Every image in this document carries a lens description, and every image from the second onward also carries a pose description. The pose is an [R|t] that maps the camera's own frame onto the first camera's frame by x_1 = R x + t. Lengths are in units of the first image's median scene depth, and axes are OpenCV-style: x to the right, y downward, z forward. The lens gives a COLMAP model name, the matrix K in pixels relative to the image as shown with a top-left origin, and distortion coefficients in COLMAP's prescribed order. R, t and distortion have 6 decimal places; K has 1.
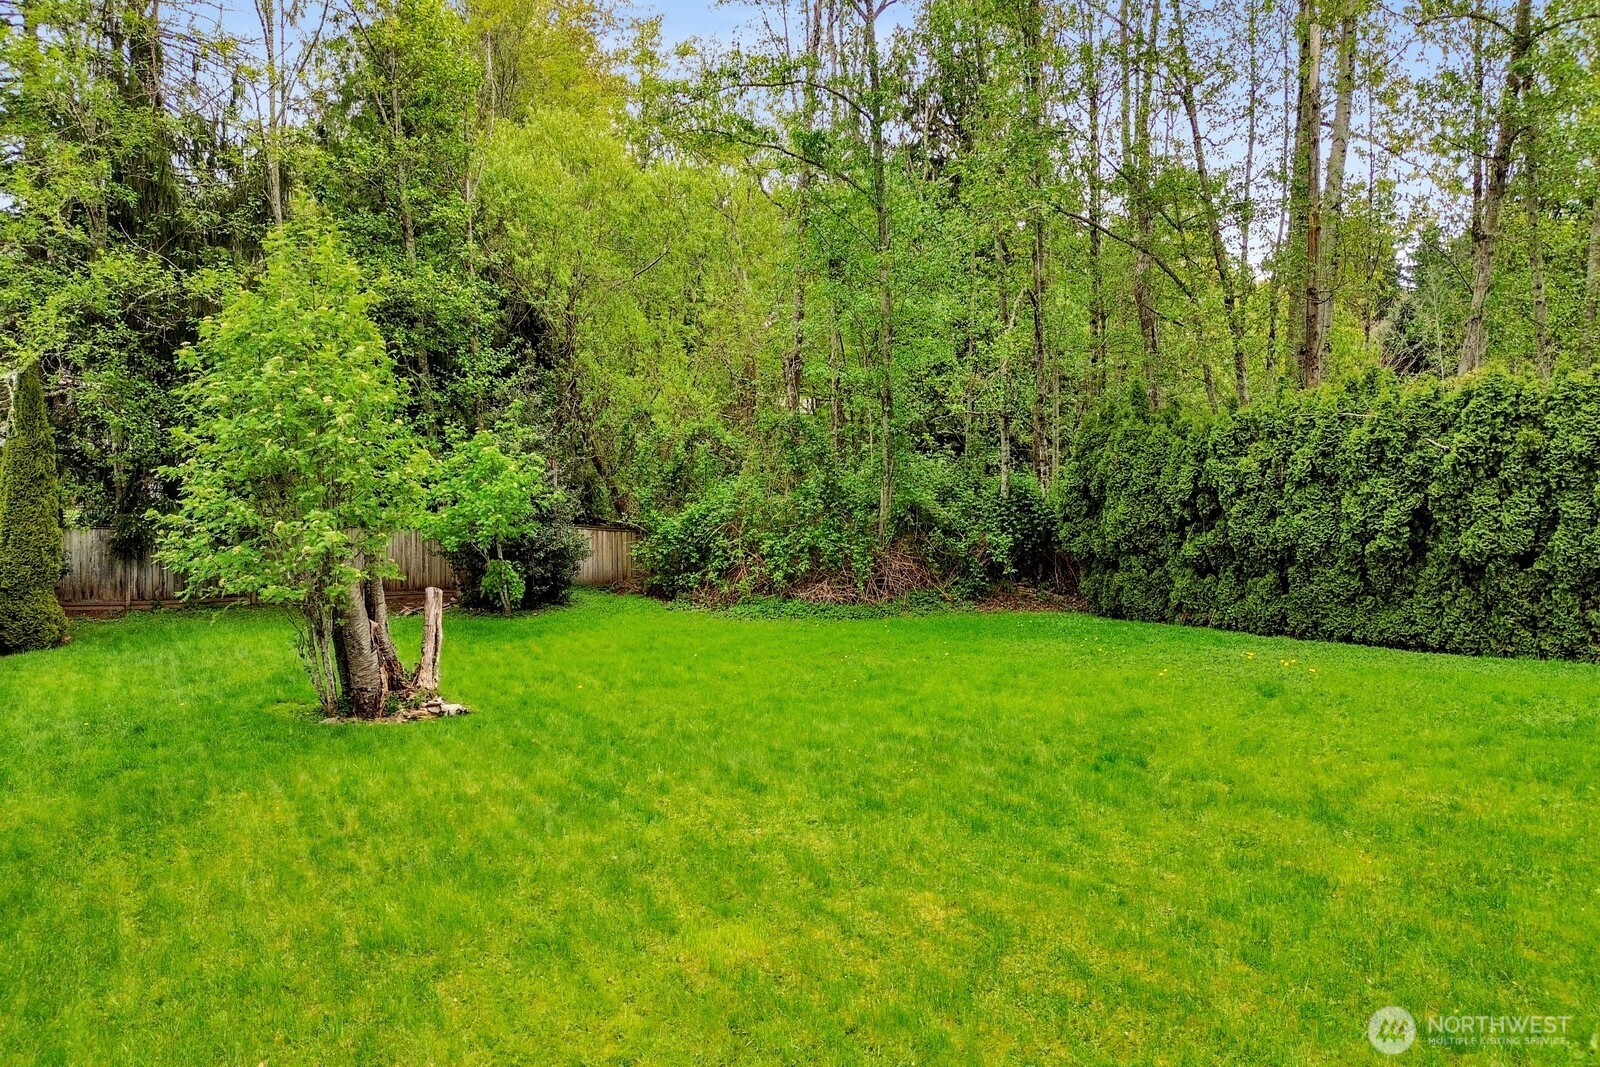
lens RADIAL K [[1119.2, 0, 797.7], [0, 1119.2, 509.9], [0, 0, 1]] dist [0.068995, -0.065328]
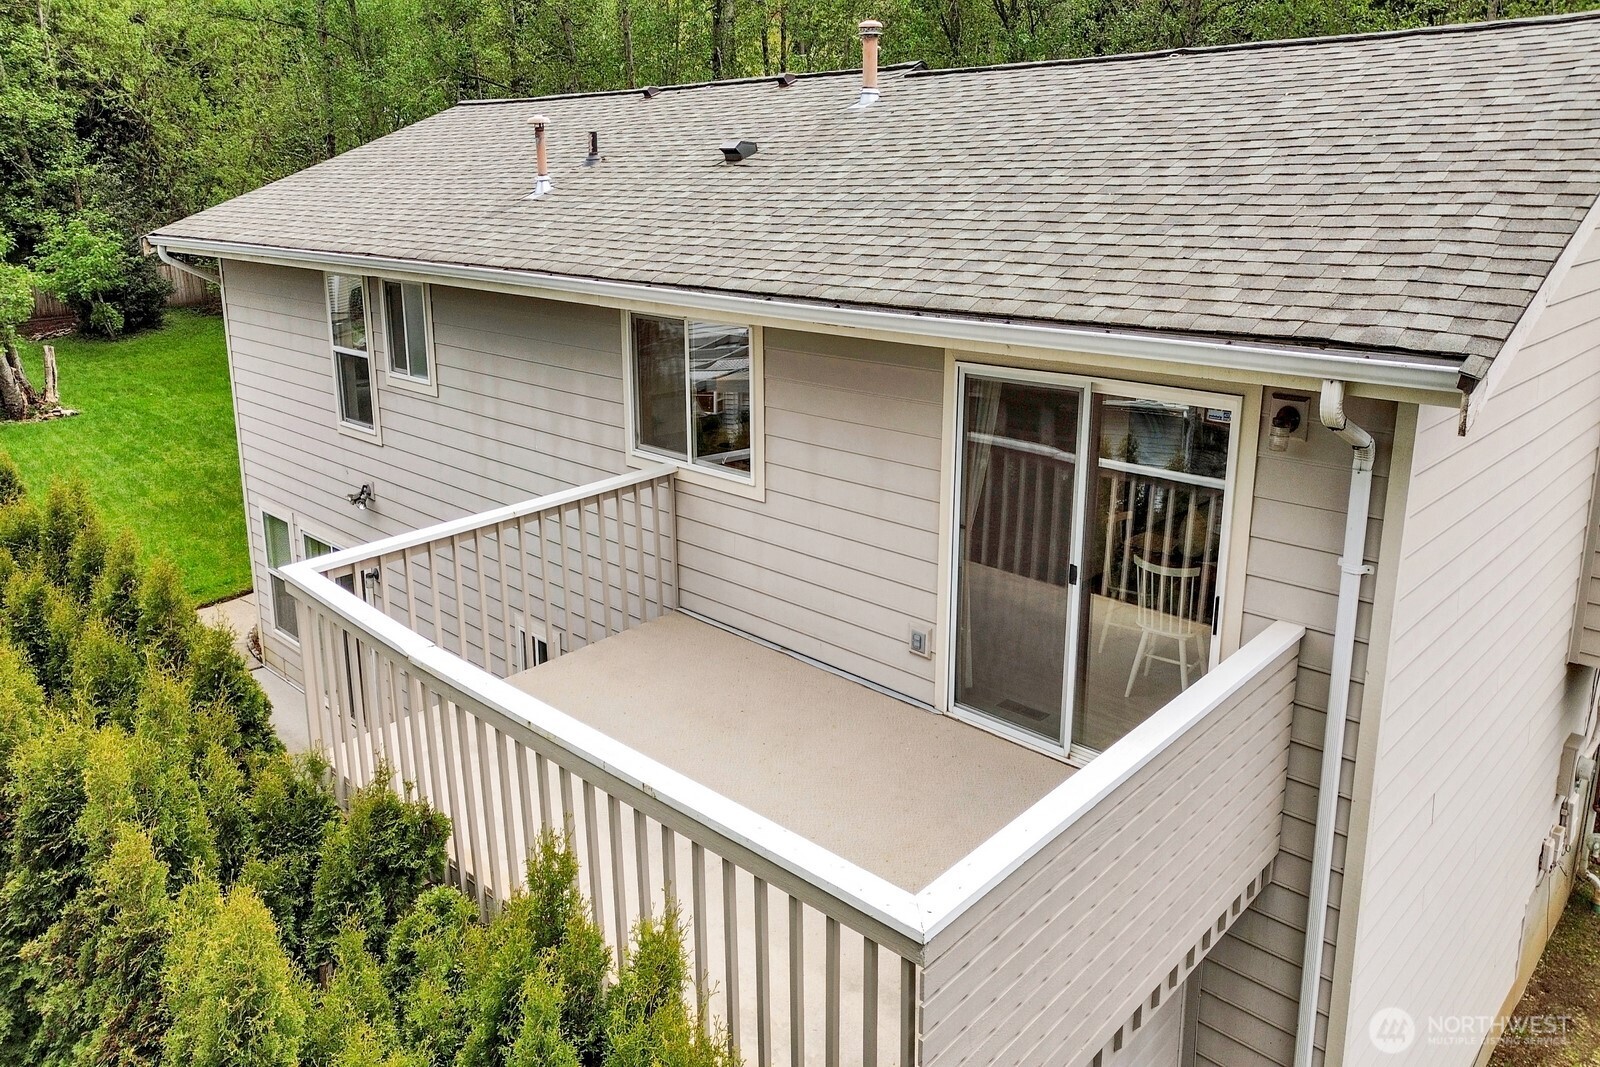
lens RADIAL K [[1140.7, 0, 800.4], [0, 1140.7, 442.3], [0, 0, 1]] dist [0.070420, -0.071581]
pose [[0.972720, -0.053195, 0.225800, 0.433693], [-0.005898, 0.967369, 0.253303, -0.267033], [-0.231906, -0.247724, 0.940666, -1.093474]]
